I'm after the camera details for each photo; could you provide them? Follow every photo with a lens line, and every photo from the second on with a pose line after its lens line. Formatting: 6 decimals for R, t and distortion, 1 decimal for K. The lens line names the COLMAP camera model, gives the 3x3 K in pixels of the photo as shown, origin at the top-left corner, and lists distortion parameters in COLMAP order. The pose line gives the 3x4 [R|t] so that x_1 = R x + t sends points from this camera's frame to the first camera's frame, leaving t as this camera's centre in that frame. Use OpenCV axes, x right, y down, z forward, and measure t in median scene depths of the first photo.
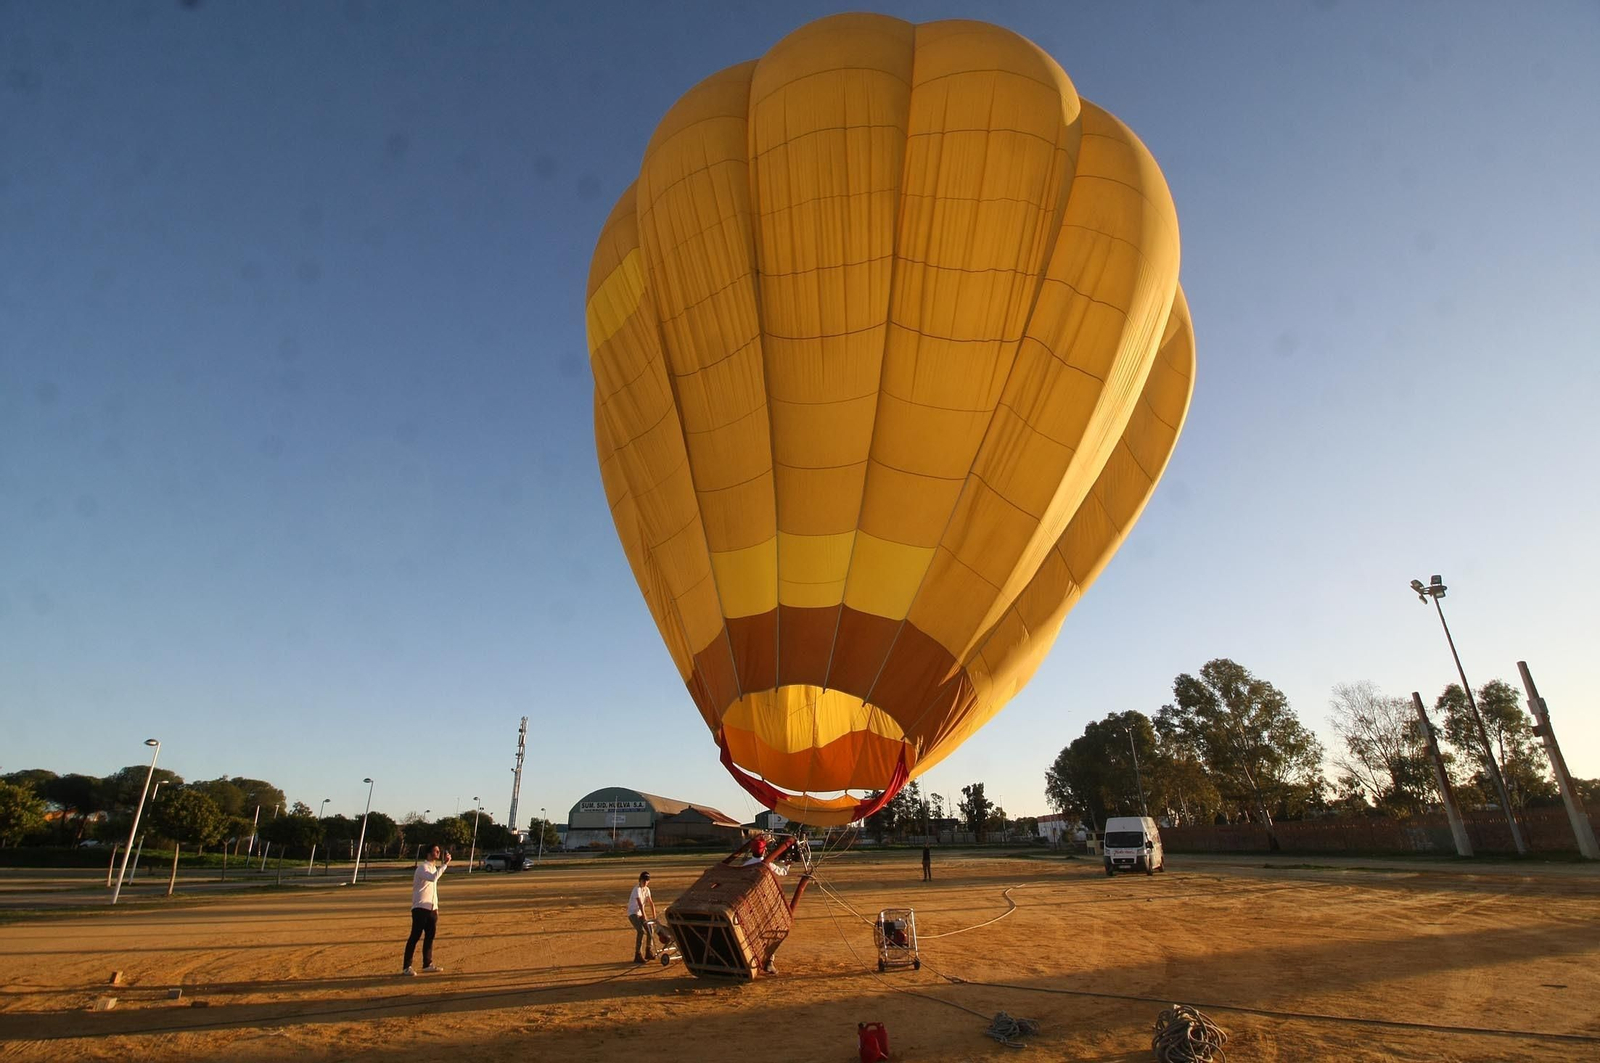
lens RADIAL K [[732.8, 0, 800.0], [0, 732.8, 531.5], [0, 0, 1]] dist [0.002675, -0.013708]
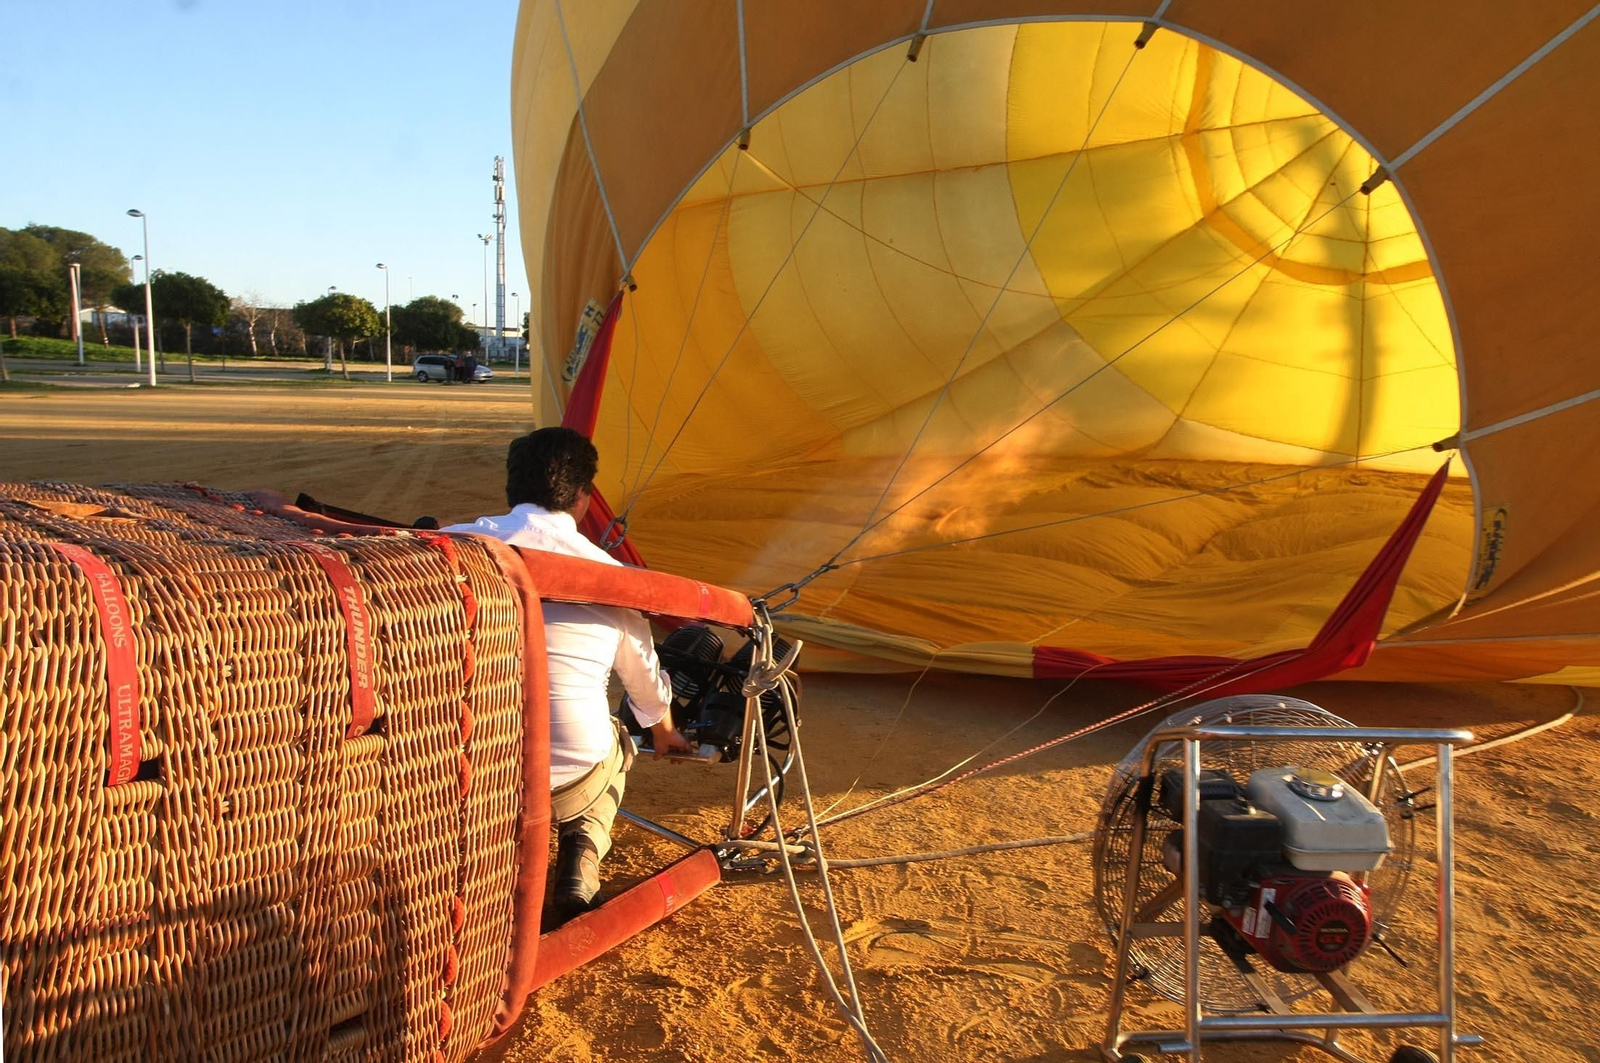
lens RADIAL K [[1093.3, 0, 800.0], [0, 1093.3, 531.5], [0, 0, 1]] dist [0.006188, 0.000311]
pose [[0.990157, 0.071306, -0.120439, 0.009658], [0.001797, 0.853948, 0.520355, 0.056331], [0.139953, -0.515449, 0.845414, 0.120781]]
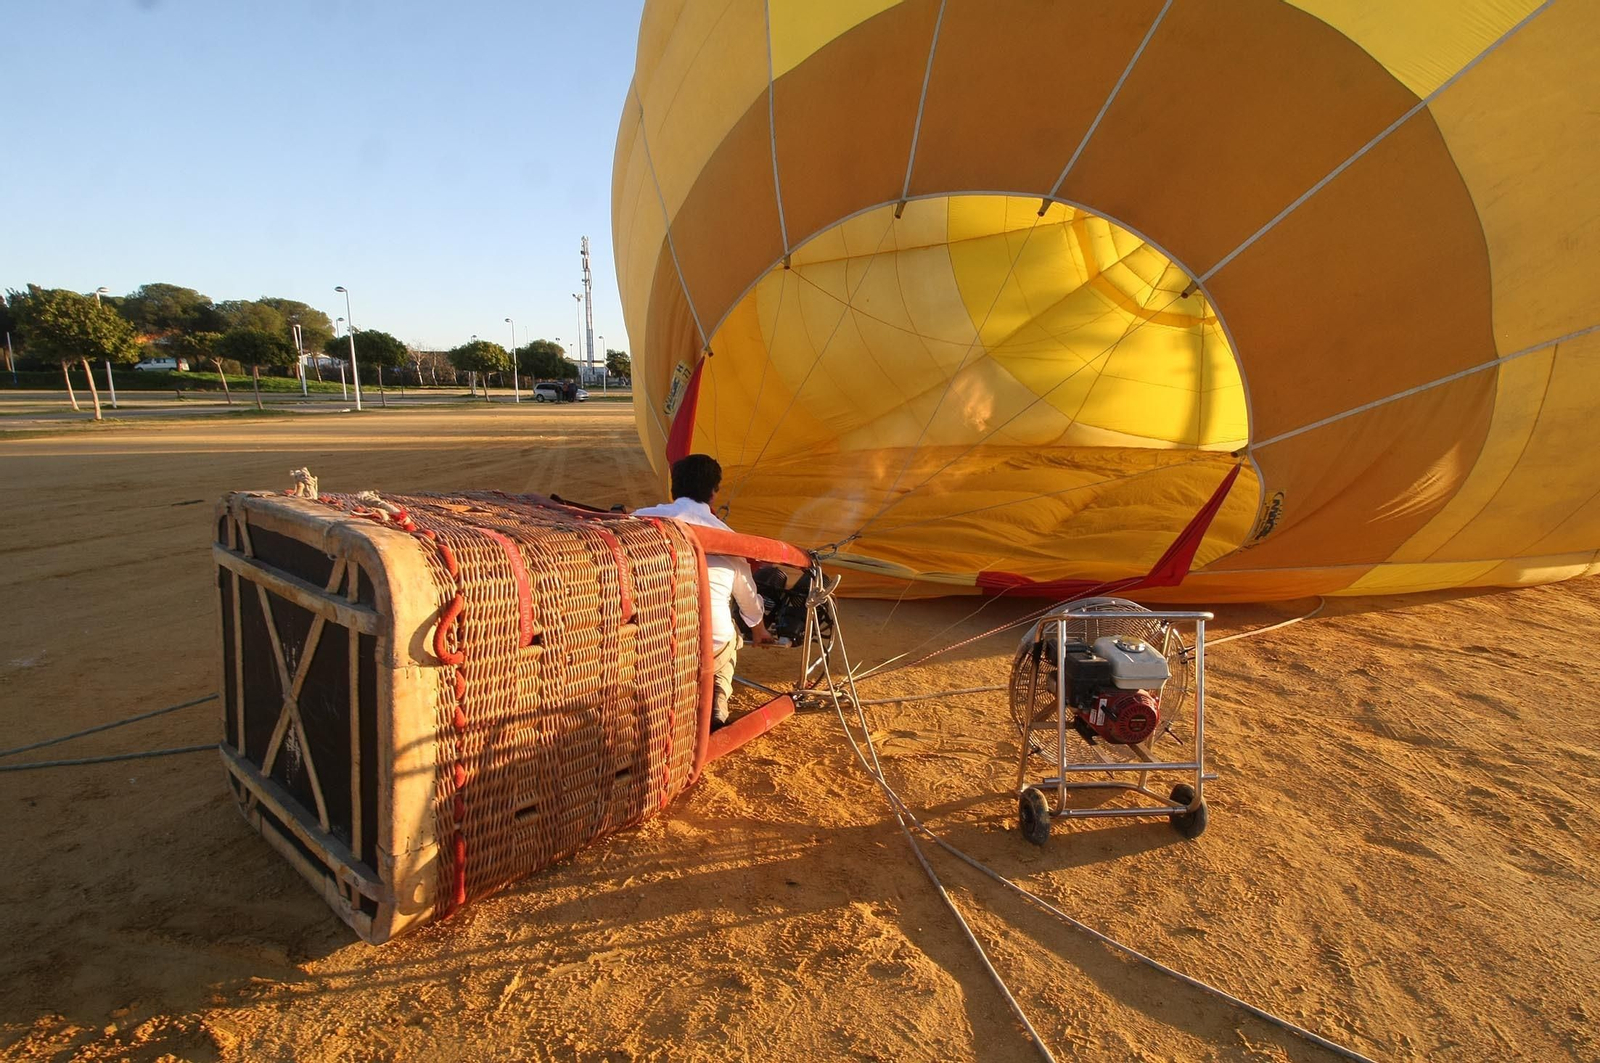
lens RADIAL K [[775.3, 0, 788.8], [0, 775.3, 545.5], [0, 0, 1]] dist [-0.001518, -0.000096]
pose [[0.988726, 0.058669, -0.137764, 0.008747], [0.030356, 0.822401, 0.568097, 0.051866], [0.146627, -0.565875, 0.811349, 0.114282]]
